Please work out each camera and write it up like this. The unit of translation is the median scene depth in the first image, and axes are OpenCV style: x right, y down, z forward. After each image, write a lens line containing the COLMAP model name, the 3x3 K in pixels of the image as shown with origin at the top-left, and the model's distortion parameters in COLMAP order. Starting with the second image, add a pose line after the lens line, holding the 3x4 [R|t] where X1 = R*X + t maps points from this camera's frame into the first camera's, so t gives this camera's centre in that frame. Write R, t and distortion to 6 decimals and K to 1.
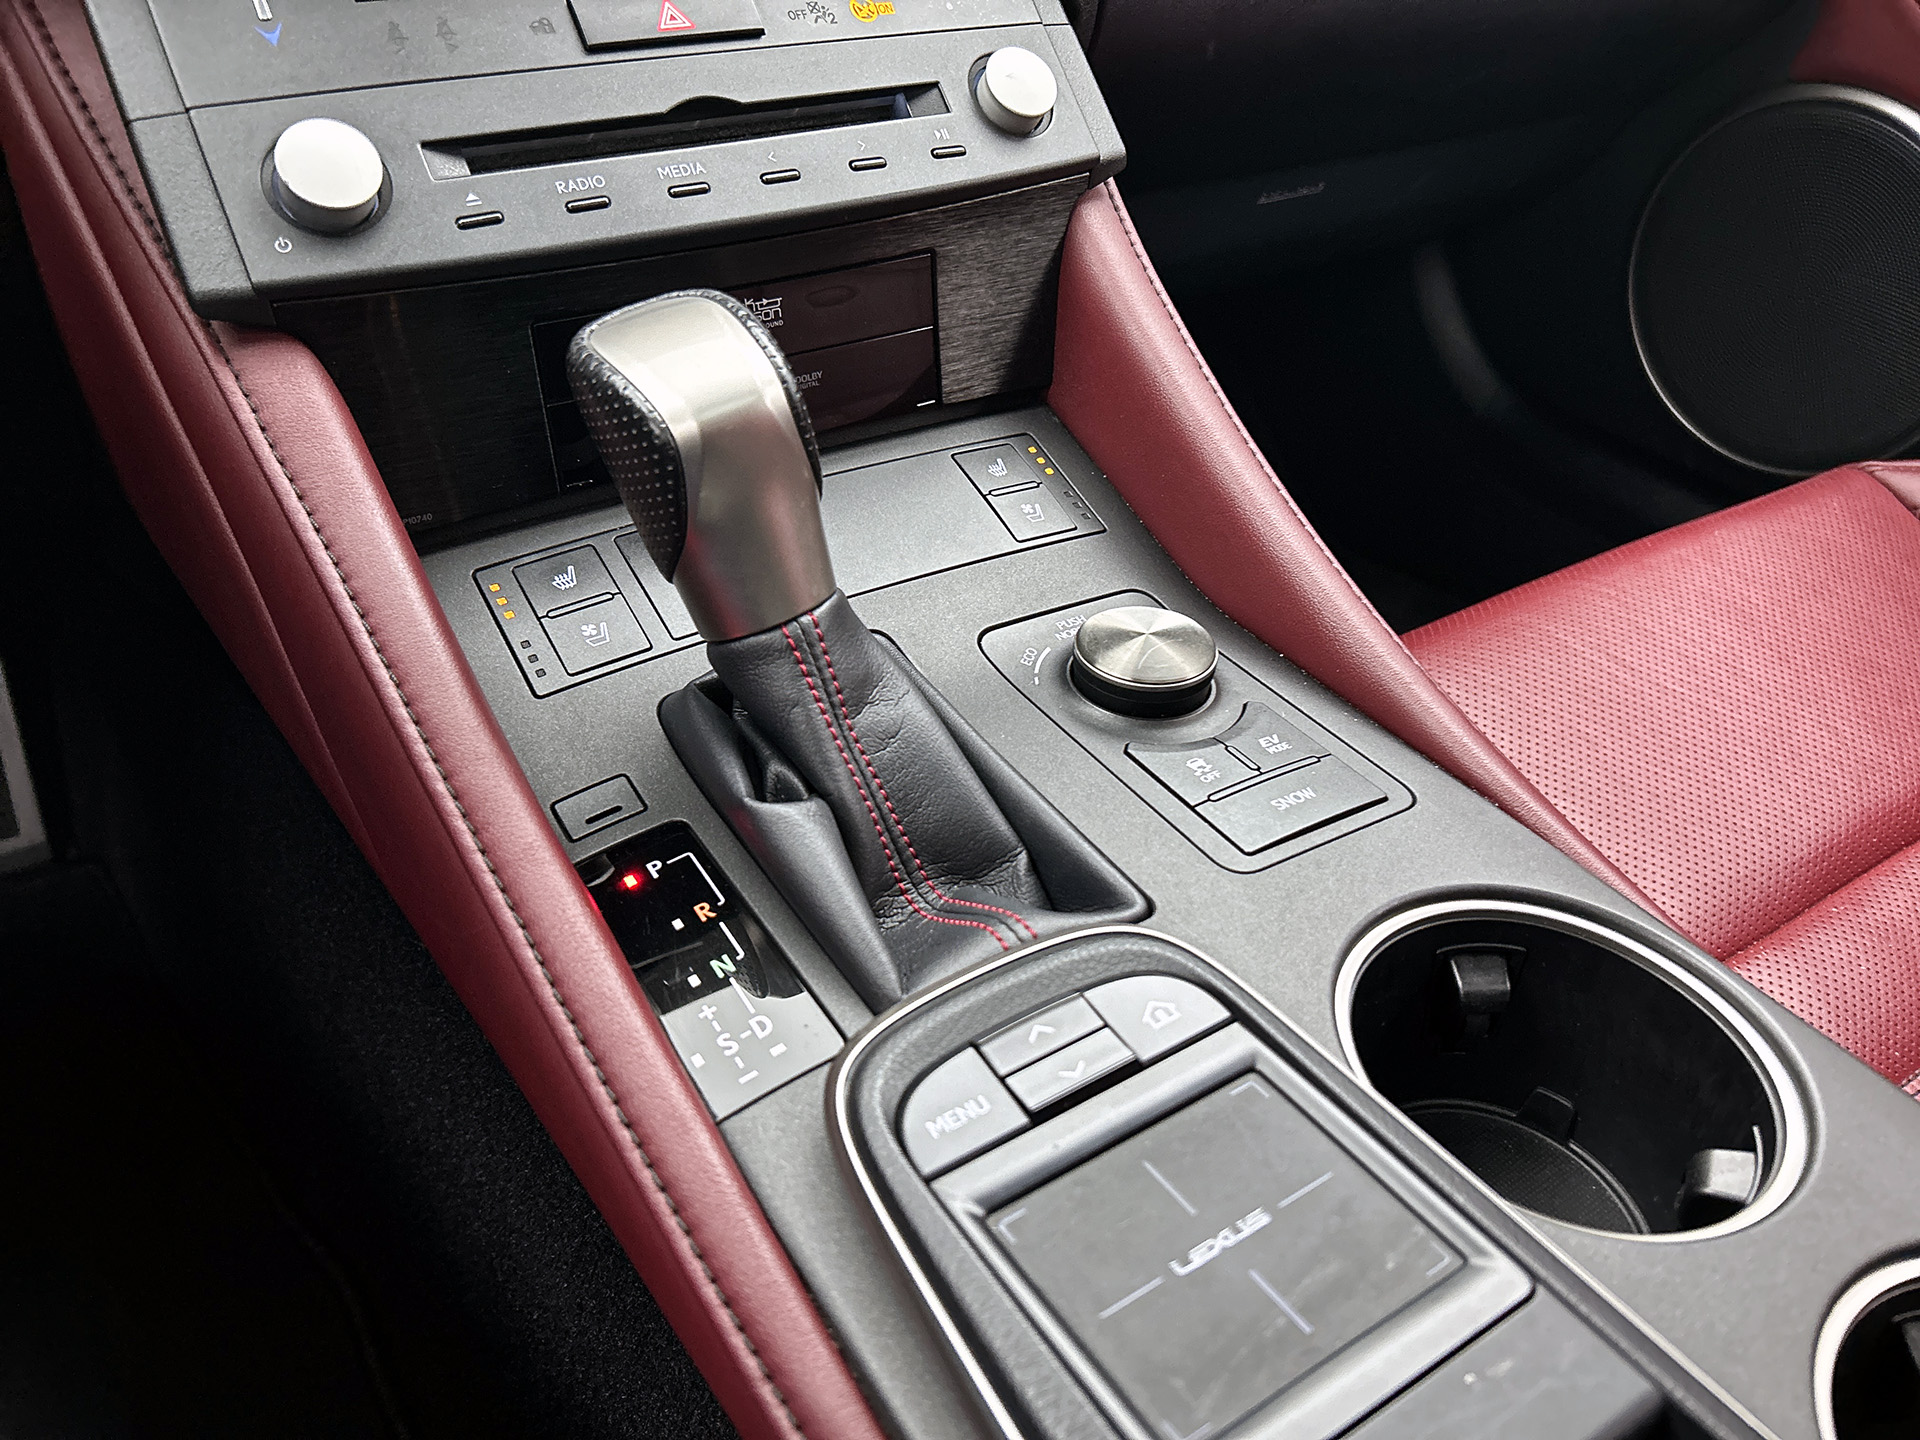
lens RADIAL K [[1431.1, 0, 956.2], [0, 1431.1, 742.4], [0, 0, 1]] dist [0.041673, -0.011432]
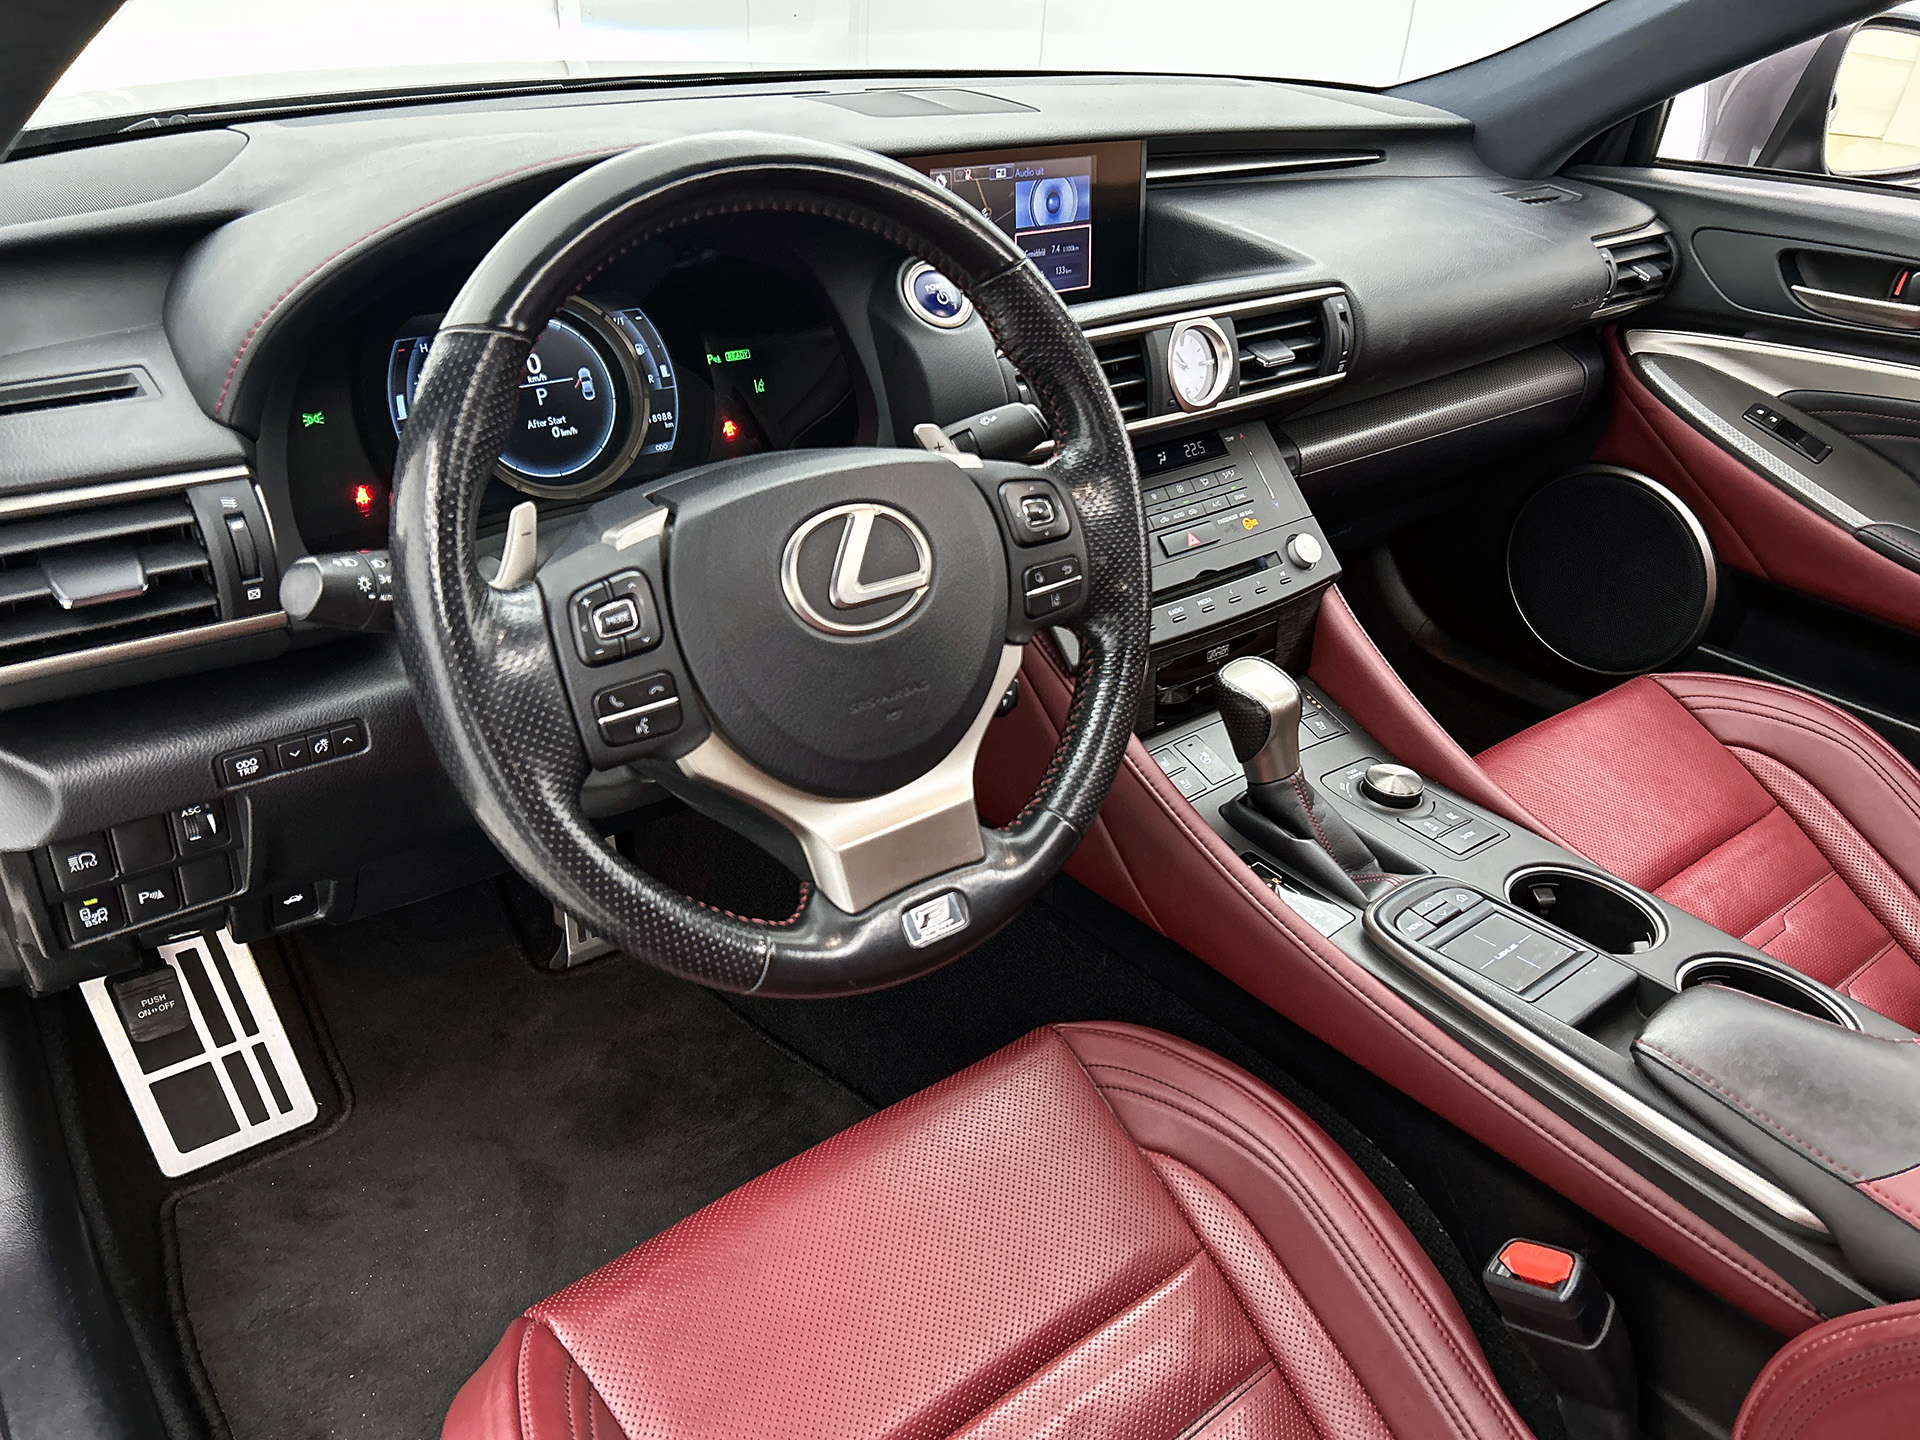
lens RADIAL K [[1431.1, 0, 956.2], [0, 1431.1, 742.4], [0, 0, 1]] dist [0.041673, -0.011432]
pose [[0.993000, -0.036931, 0.112193, -1.127297], [0.048938, 0.993137, -0.106228, 0.119666], [-0.107500, 0.110974, 0.987992, -1.744517]]
